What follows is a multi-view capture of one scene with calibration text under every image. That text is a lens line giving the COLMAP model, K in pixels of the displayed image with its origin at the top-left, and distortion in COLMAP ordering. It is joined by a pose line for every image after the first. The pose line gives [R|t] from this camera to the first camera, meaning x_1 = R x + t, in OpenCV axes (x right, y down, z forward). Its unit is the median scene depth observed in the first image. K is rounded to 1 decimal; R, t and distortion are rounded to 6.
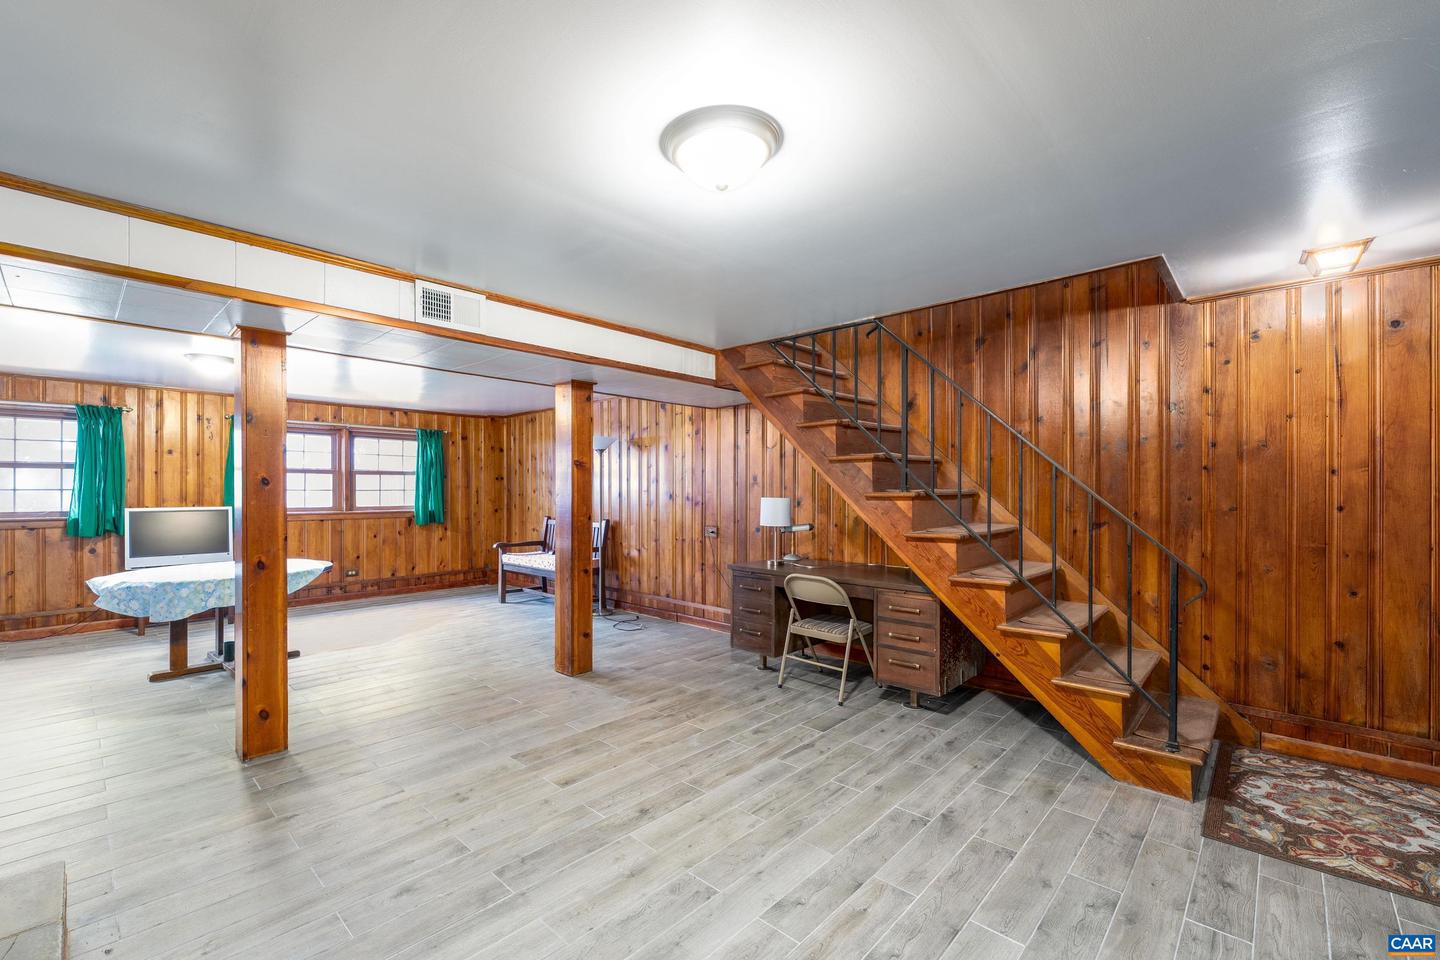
lens RADIAL K [[596.5, 0, 714.4], [0, 596.5, 489.8], [0, 0, 1]] dist [0.000232, 0.000157]
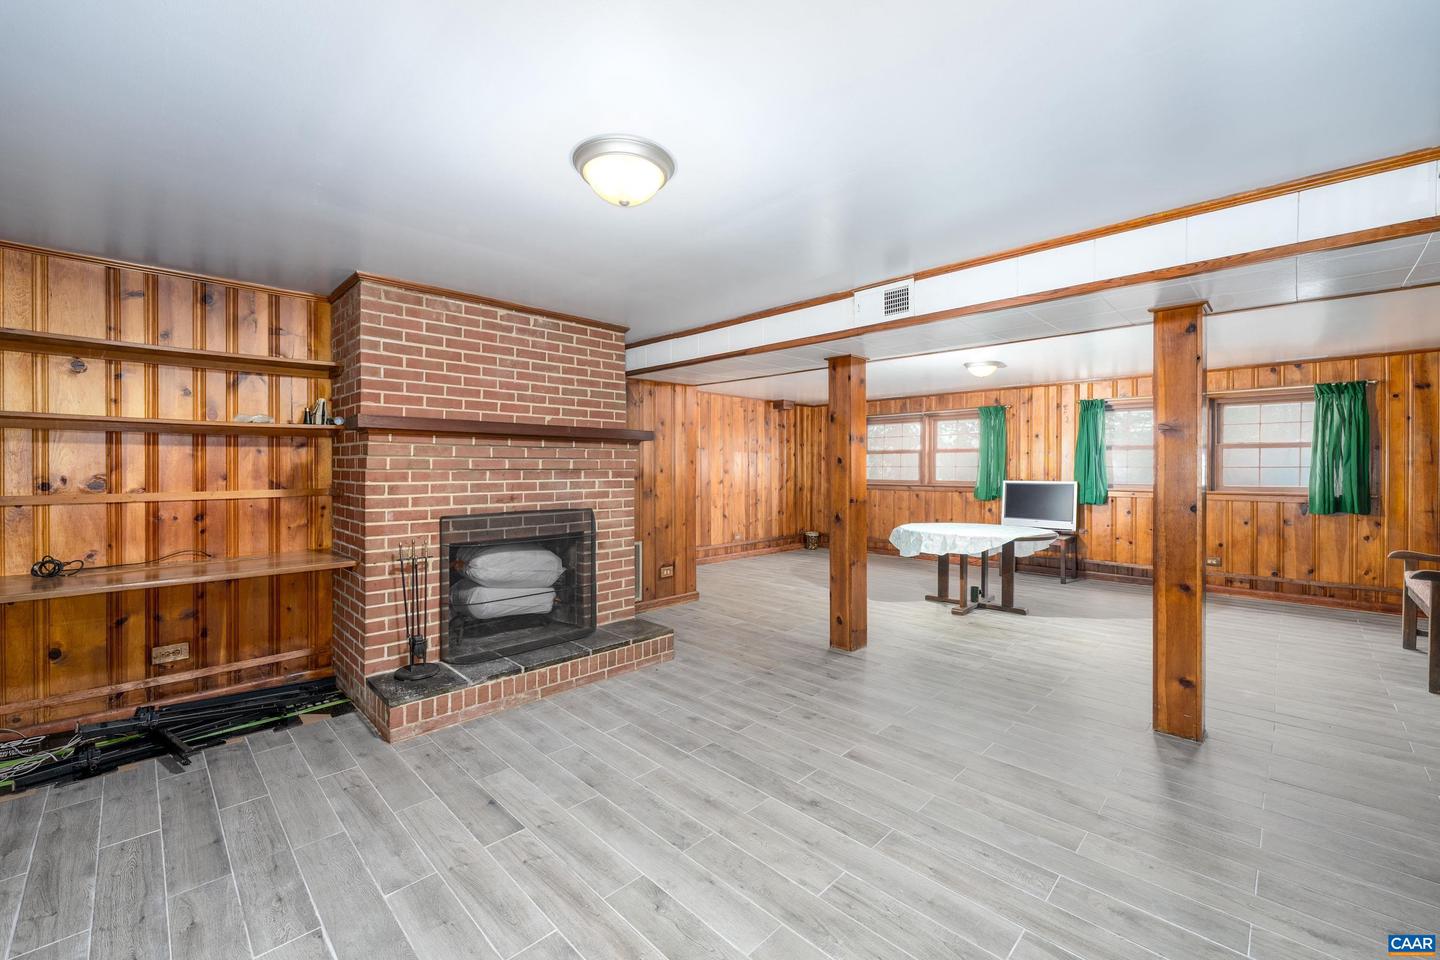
lens RADIAL K [[596.5, 0, 714.2], [0, 596.5, 470.3], [0, 0, 1]] dist [0.000232, 0.000157]
pose [[-0.031901, 0.005988, -0.999473, 0.521798], [0.000341, 0.999982, 0.005980, 0.000808], [0.999491, -0.000150, -0.031902, 0.543788]]
